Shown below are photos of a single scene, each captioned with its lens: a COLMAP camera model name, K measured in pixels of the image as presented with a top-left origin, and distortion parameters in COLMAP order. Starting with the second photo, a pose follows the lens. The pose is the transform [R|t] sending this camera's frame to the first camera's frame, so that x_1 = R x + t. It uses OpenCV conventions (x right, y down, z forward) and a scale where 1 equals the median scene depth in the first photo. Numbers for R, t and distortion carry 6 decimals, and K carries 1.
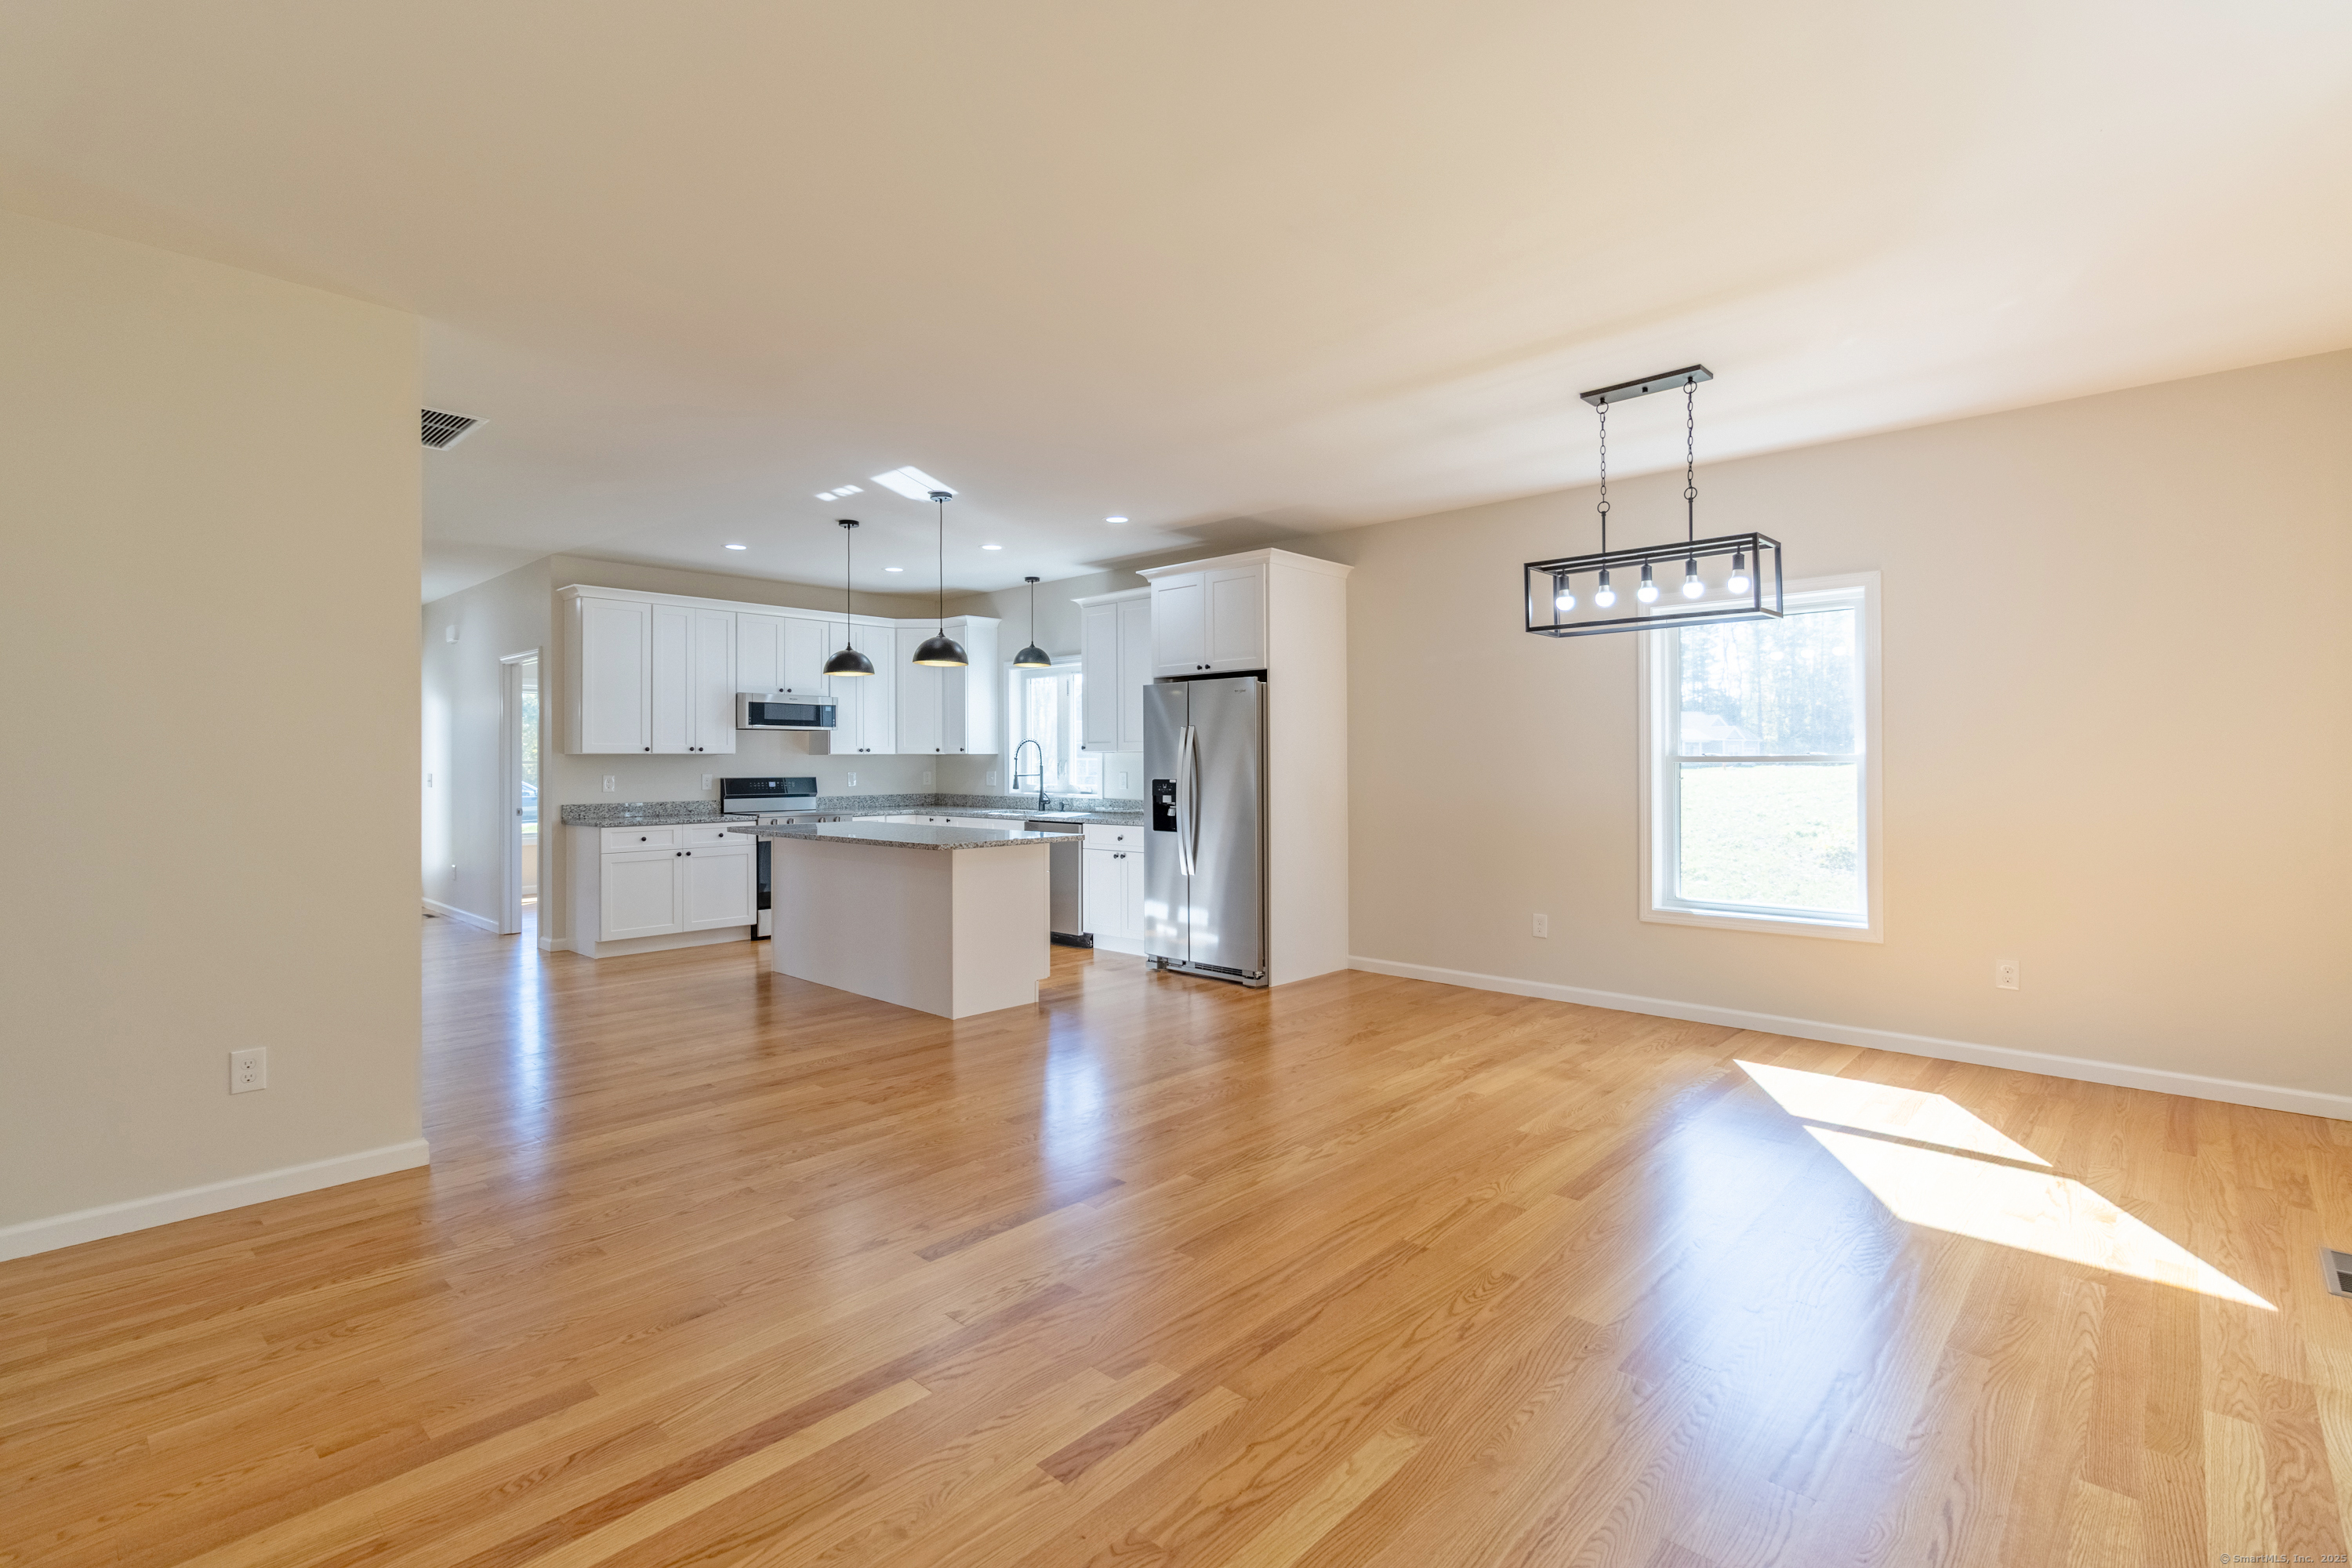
lens RADIAL K [[1082.2, 0, 1176.6], [0, 1082.2, 754.2], [0, 0, 1]] dist [-0.000556, -0.000137]
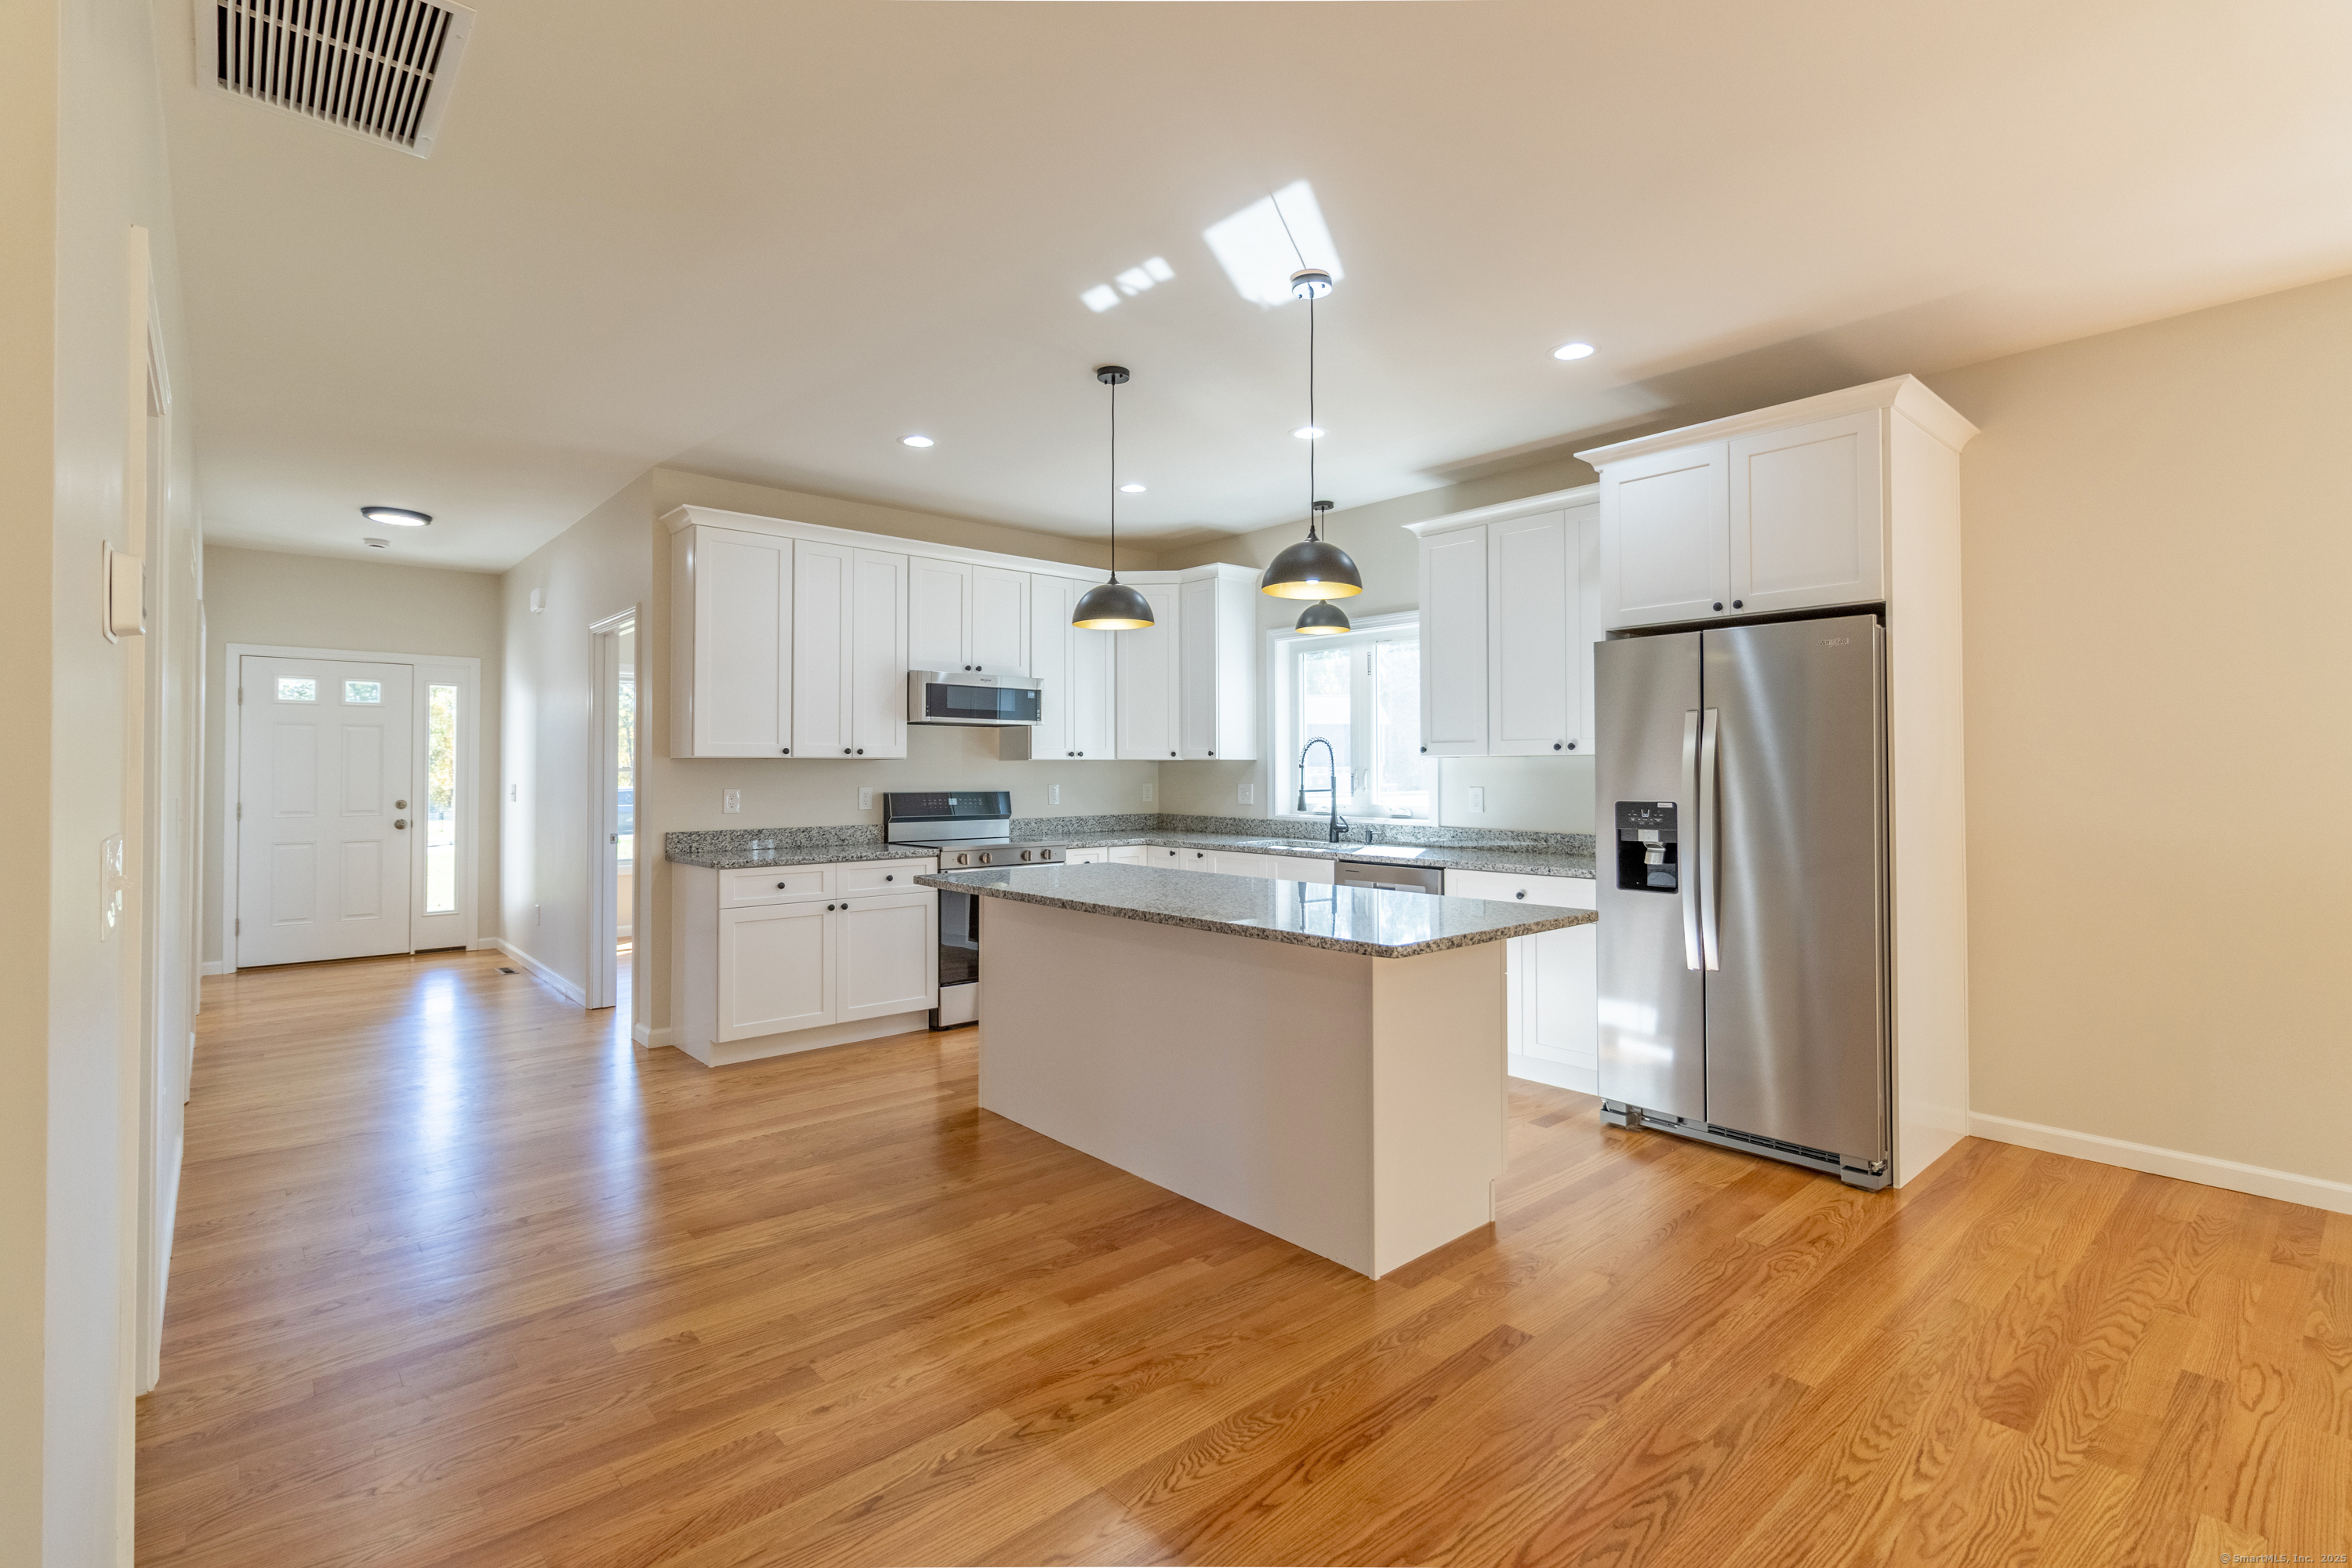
lens RADIAL K [[1078.3, 0, 1175.2], [0, 1078.3, 757.2], [0, 0, 1]] dist [-0.000593, 0.000113]
pose [[0.995218, 0.001397, -0.097664, -0.176222], [-0.002042, 0.999977, -0.006506, 0.003176], [0.097653, 0.006674, 0.995198, 0.342976]]
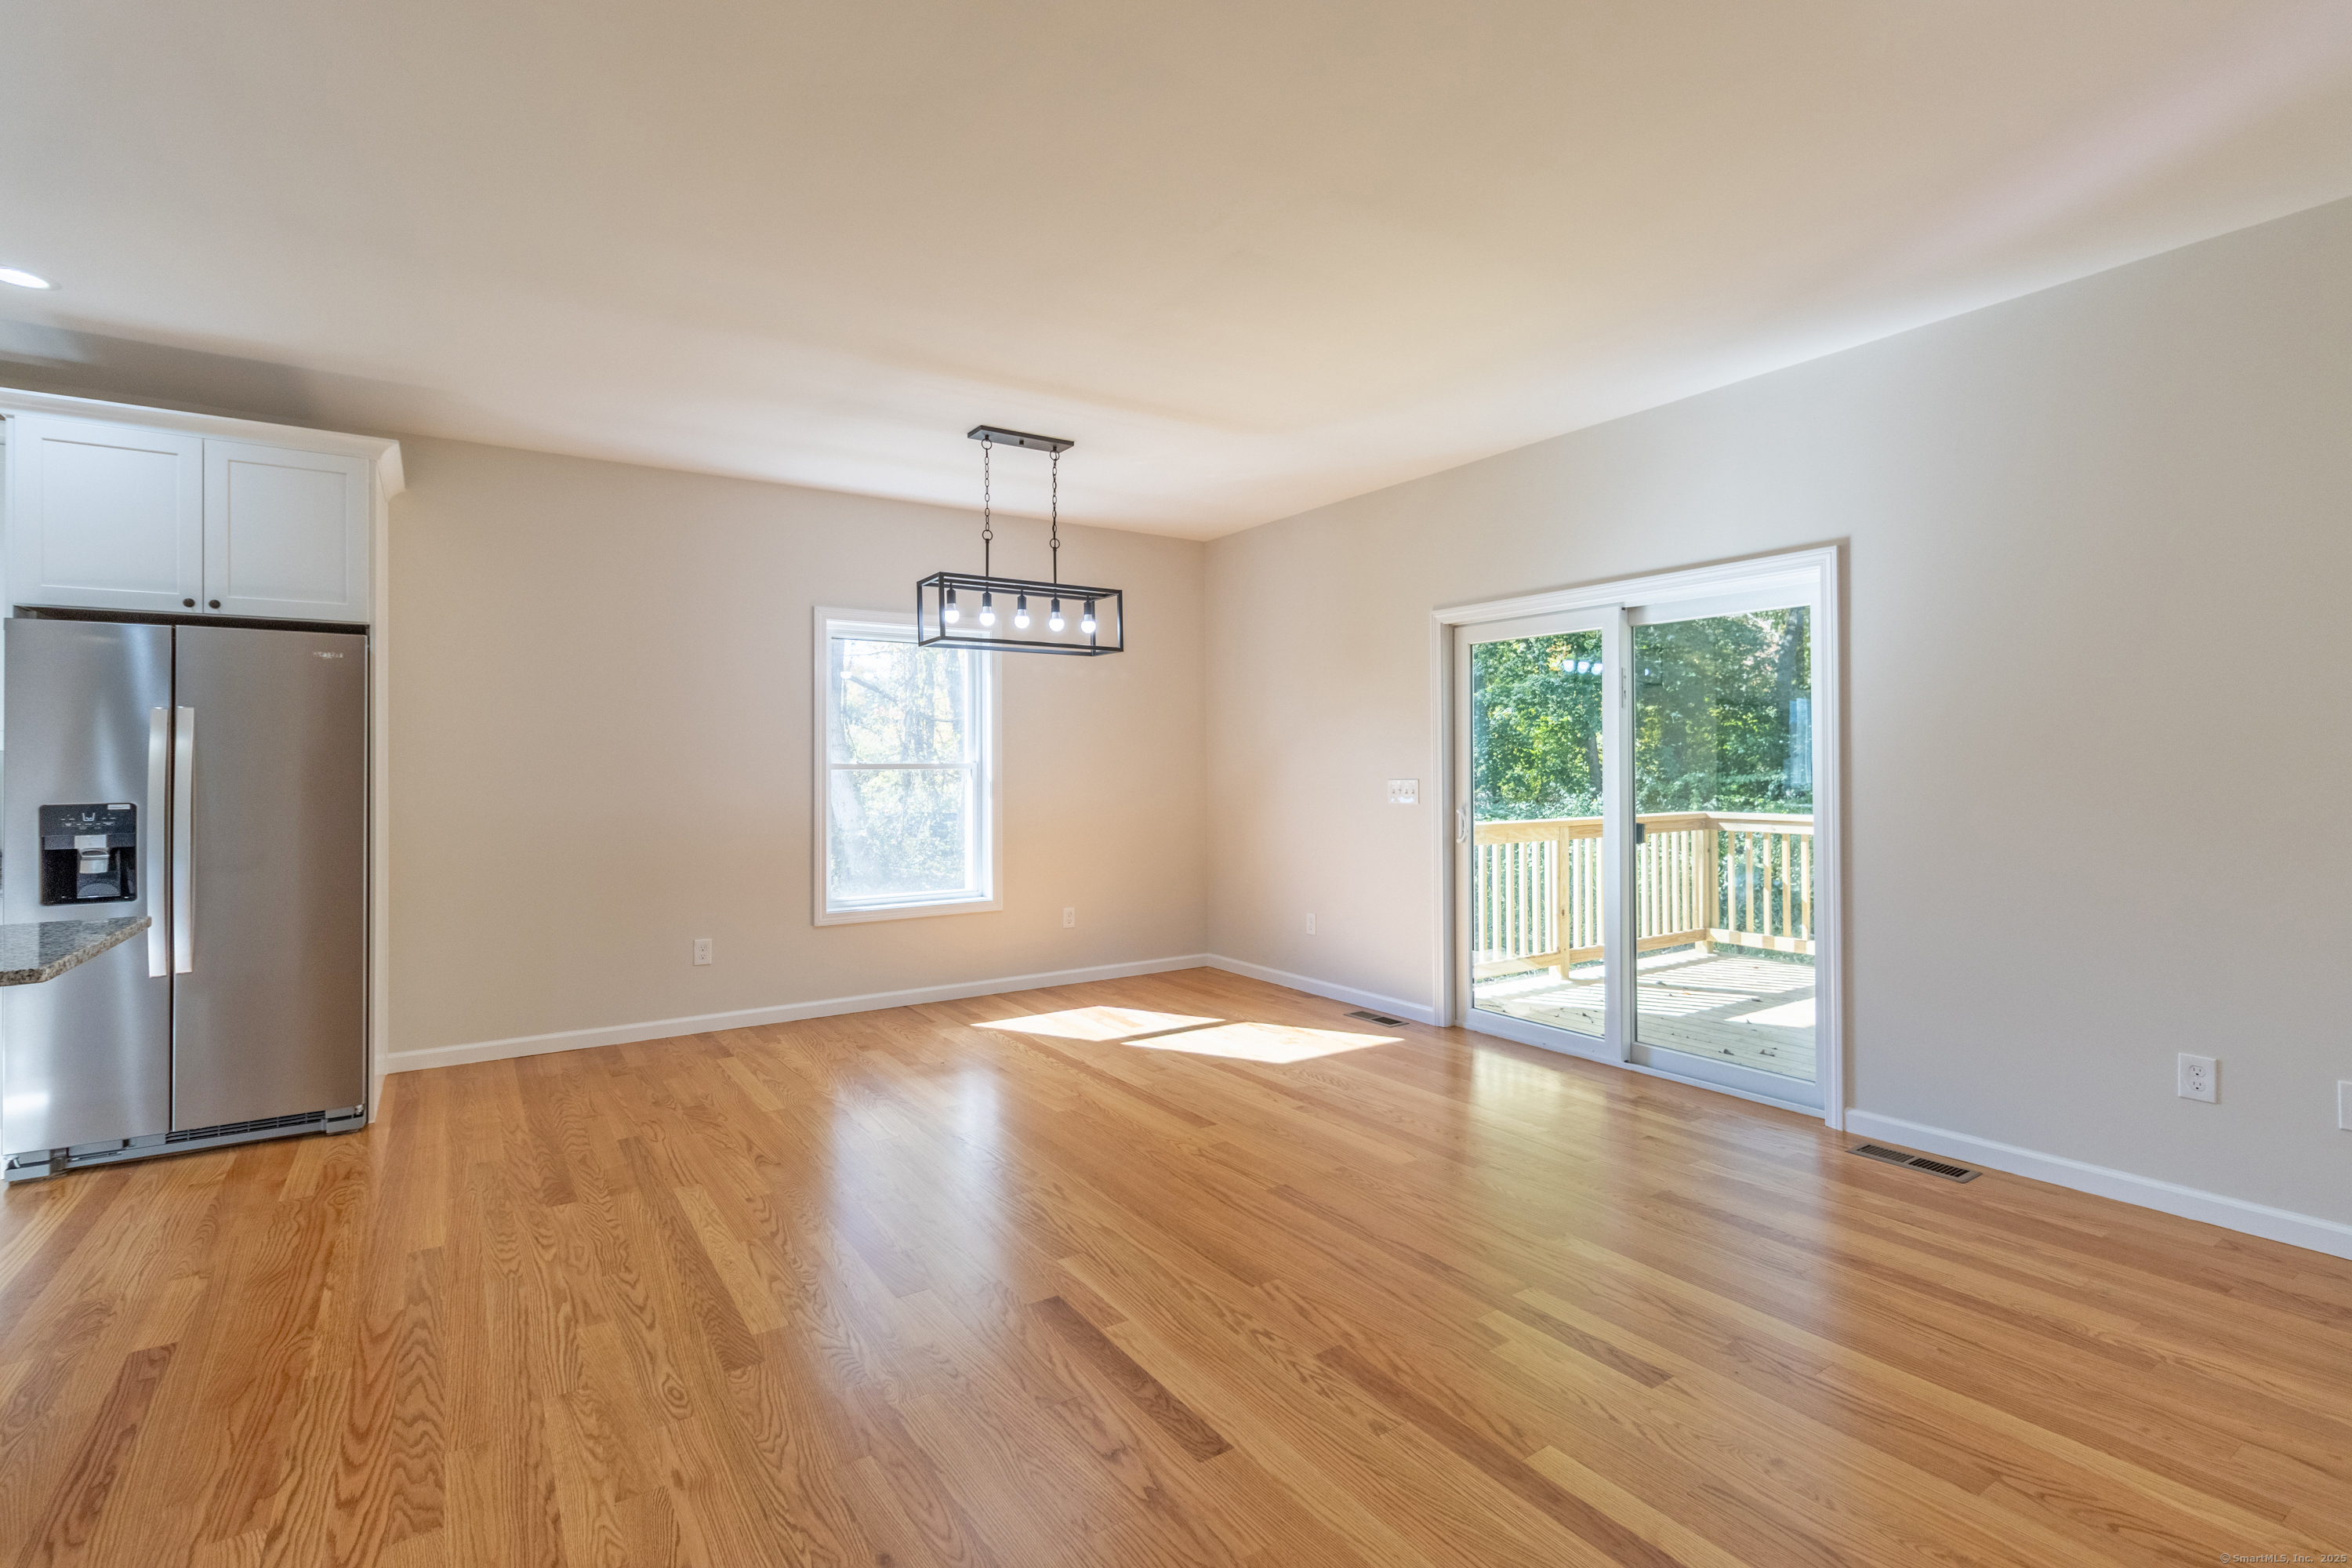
lens RADIAL K [[1082.2, 0, 1176.6], [0, 1082.2, 754.2], [0, 0, 1]] dist [-0.000556, -0.000137]
pose [[0.224335, 0.013818, 0.974414, -0.346254], [-0.003352, 0.999904, -0.013407, 0.003790], [-0.974506, -0.000258, 0.224360, 0.316518]]
